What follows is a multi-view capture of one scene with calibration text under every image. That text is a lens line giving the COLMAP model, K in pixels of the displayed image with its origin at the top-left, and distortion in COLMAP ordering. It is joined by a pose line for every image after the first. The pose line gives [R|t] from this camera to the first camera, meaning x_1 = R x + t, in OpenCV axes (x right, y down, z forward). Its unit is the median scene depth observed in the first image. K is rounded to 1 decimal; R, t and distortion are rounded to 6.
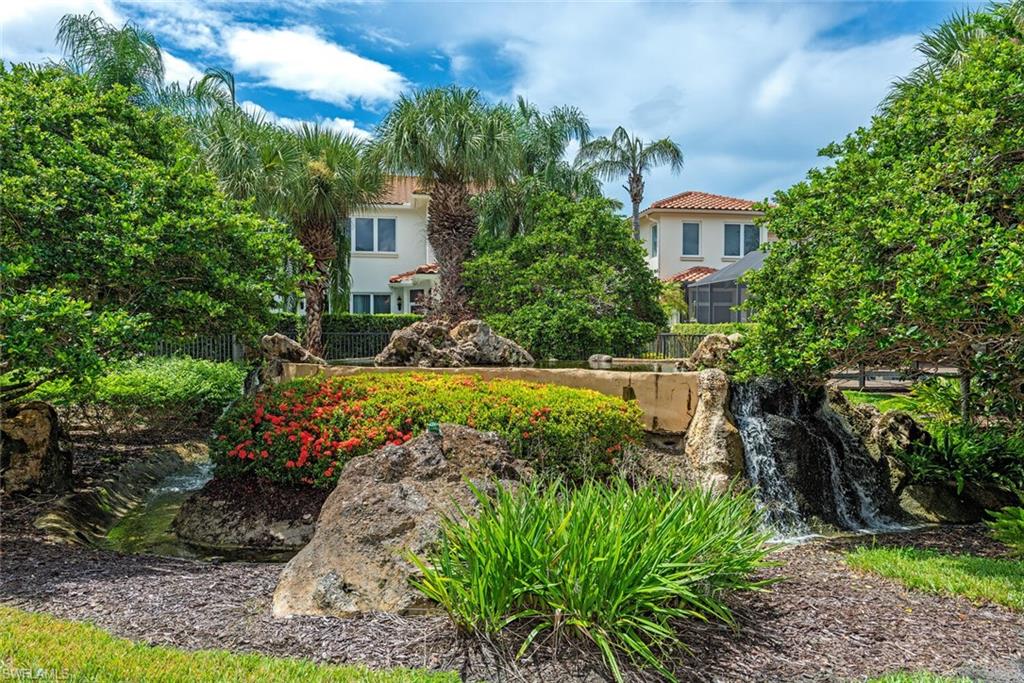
lens RADIAL K [[528.5, 0, 512.0], [0, 528.5, 341.5], [0, 0, 1]] dist [0.000628, 0.000076]
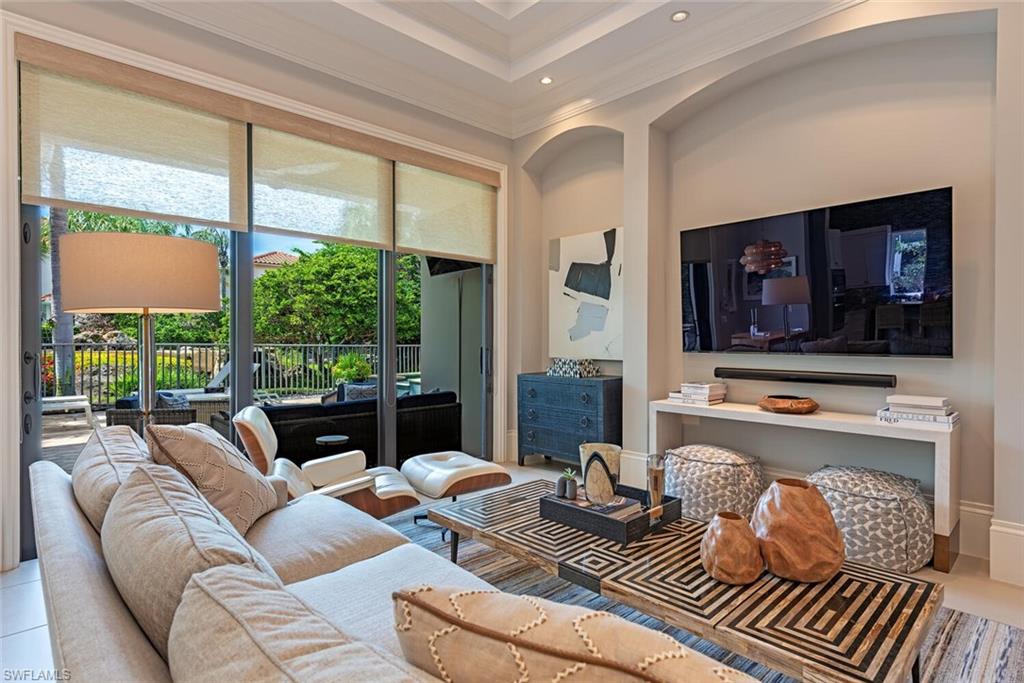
lens RADIAL K [[528.5, 0, 512.0], [0, 528.5, 341.5], [0, 0, 1]] dist [0.000628, 0.000076]
pose [[0.831633, -0.004200, 0.555310, 0.061713], [0.010908, 0.999902, -0.008773, 0.033330], [-0.555218, 0.013353, 0.831597, -1.416584]]
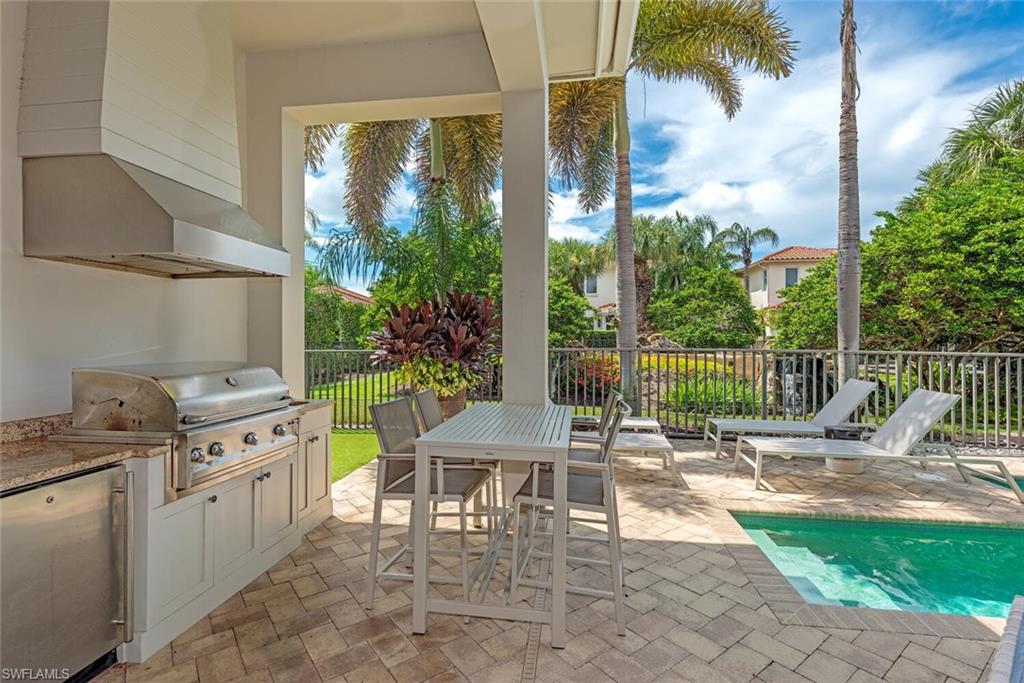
lens RADIAL K [[421.3, 0, 527.8], [0, 421.3, 344.6], [0, 0, 1]] dist [0.001425, 0.000046]
pose [[0.956684, 0.001236, -0.291126, -0.064121], [-0.003833, 0.999958, -0.008349, 0.018093], [0.291104, 0.009103, 0.956648, -0.680288]]
